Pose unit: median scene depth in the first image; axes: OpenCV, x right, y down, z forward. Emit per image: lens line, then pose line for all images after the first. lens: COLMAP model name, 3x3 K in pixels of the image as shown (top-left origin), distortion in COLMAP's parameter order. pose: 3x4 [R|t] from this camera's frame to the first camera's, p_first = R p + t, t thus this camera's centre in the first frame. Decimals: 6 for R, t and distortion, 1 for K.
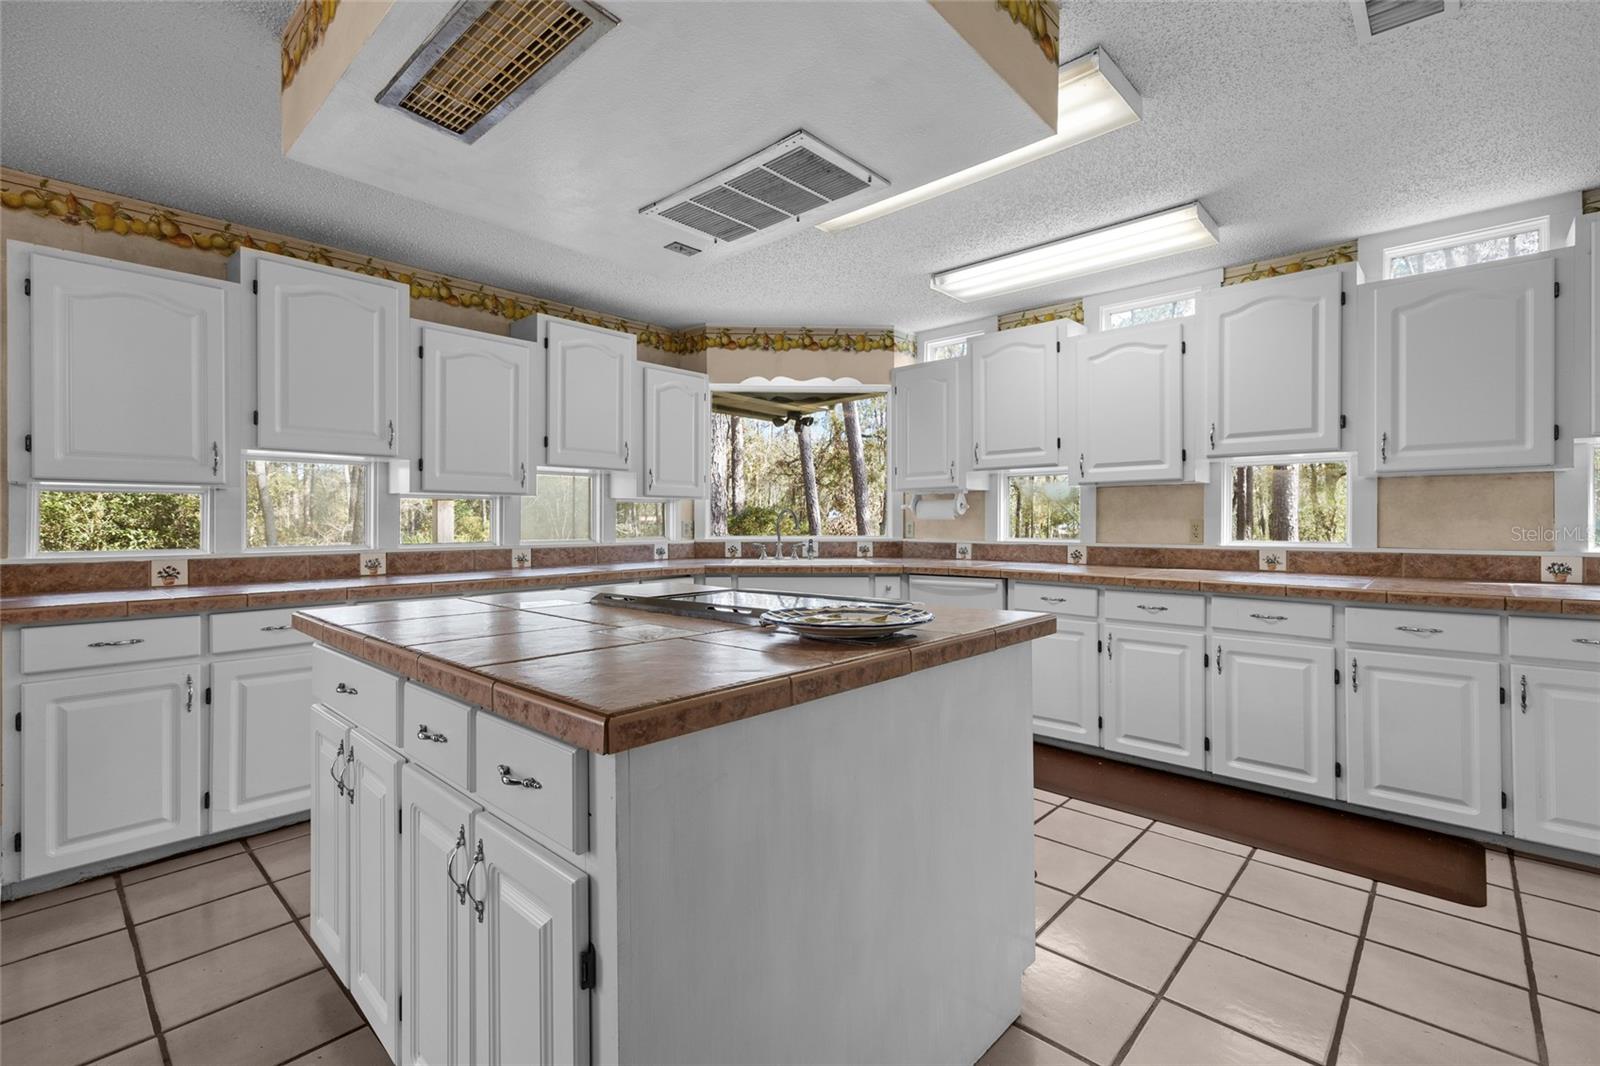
lens RADIAL K [[719.0, 0, 791.8], [0, 719.0, 522.2], [0, 0, 1]] dist [0.027303, 0.000211]
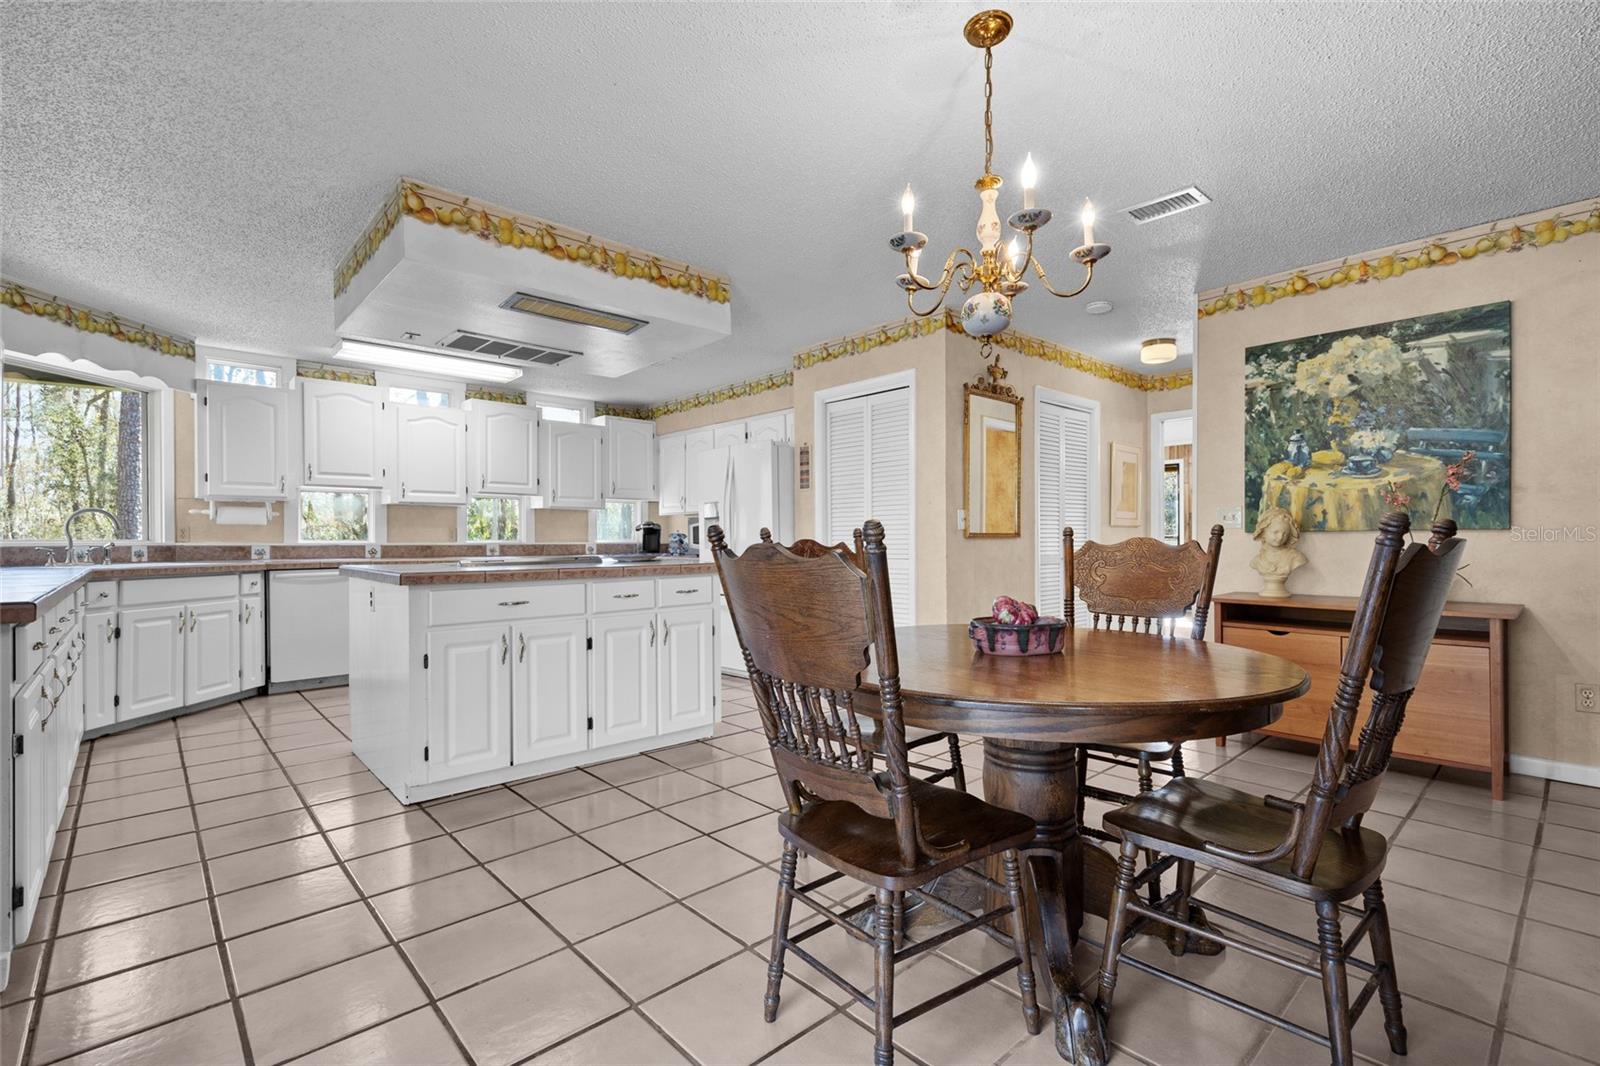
lens RADIAL K [[723.2, 0, 818.3], [0, 723.2, 539.3], [0, 0, 1]] dist [0.001721, 0.000286]
pose [[0.061645, 0.002603, 0.998095, -0.870315], [0.001640, 0.999995, -0.002709, 0.023984], [-0.998097, 0.001804, 0.061640, 0.040379]]
